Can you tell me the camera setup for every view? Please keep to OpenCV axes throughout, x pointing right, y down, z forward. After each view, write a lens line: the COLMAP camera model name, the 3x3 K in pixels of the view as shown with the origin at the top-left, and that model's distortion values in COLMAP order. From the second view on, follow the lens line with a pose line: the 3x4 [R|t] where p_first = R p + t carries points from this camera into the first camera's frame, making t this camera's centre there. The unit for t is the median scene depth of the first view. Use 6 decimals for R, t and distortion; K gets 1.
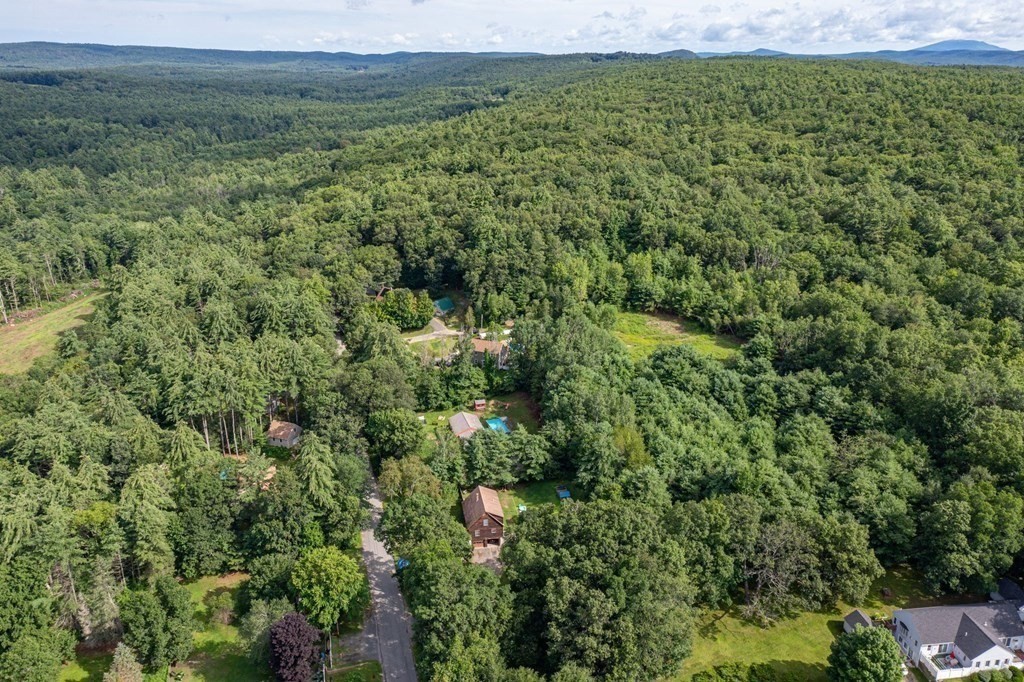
lens RADIAL K [[810.2, 0, 514.9], [0, 810.2, 347.7], [0, 0, 1]] dist [0.005080, 0.024106]
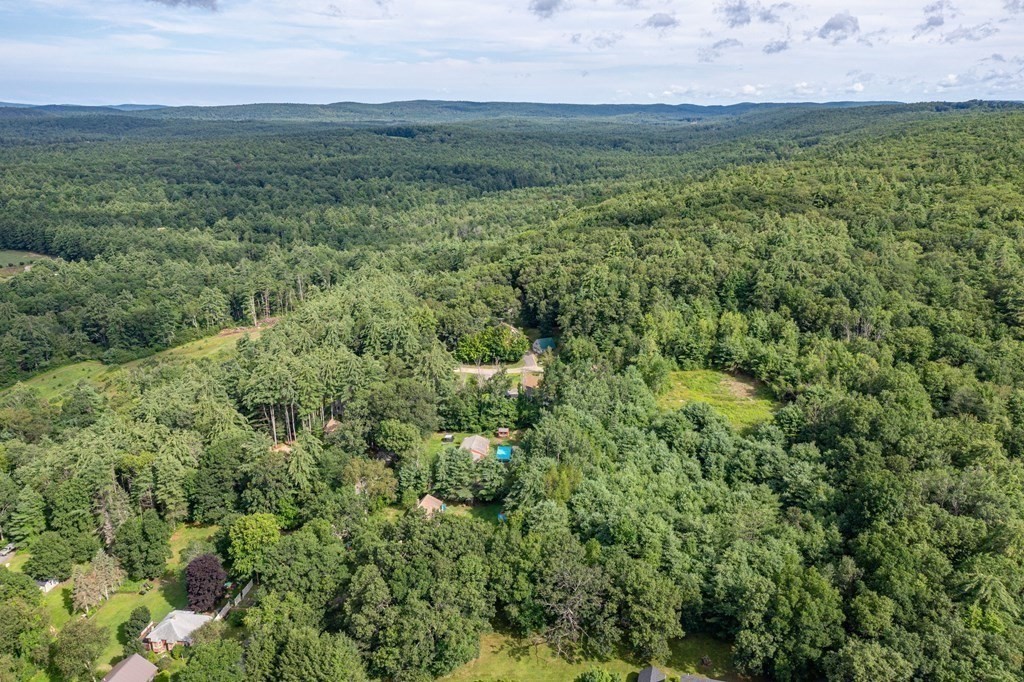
lens RADIAL K [[810.2, 0, 505.0], [0, 810.2, 350.0], [0, 0, 1]] dist [0.005080, 0.024106]
pose [[0.916671, 0.106387, -0.385222, 0.292530], [-0.127348, 0.991427, -0.029233, -0.006986], [0.378810, 0.075855, 0.922361, -0.014489]]
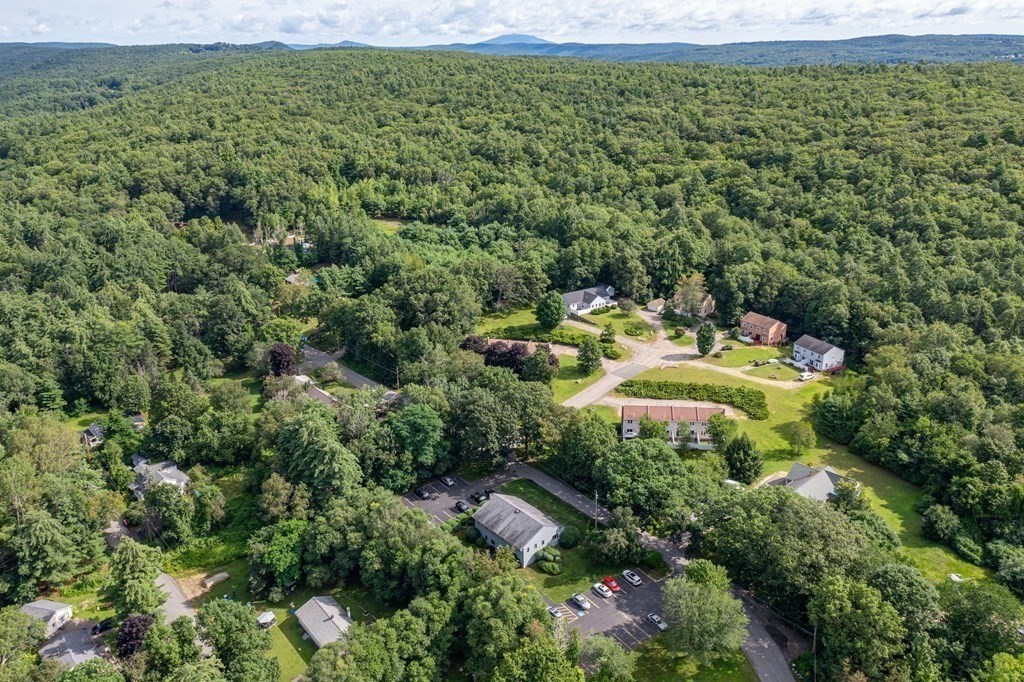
lens RADIAL K [[810.2, 0, 512.4], [0, 810.2, 339.1], [0, 0, 1]] dist [0.005080, 0.024106]
pose [[0.891904, -0.158007, 0.423722, -0.278482], [0.158168, 0.986790, 0.035046, 0.162166], [-0.423662, 0.035761, 0.905114, -0.438221]]
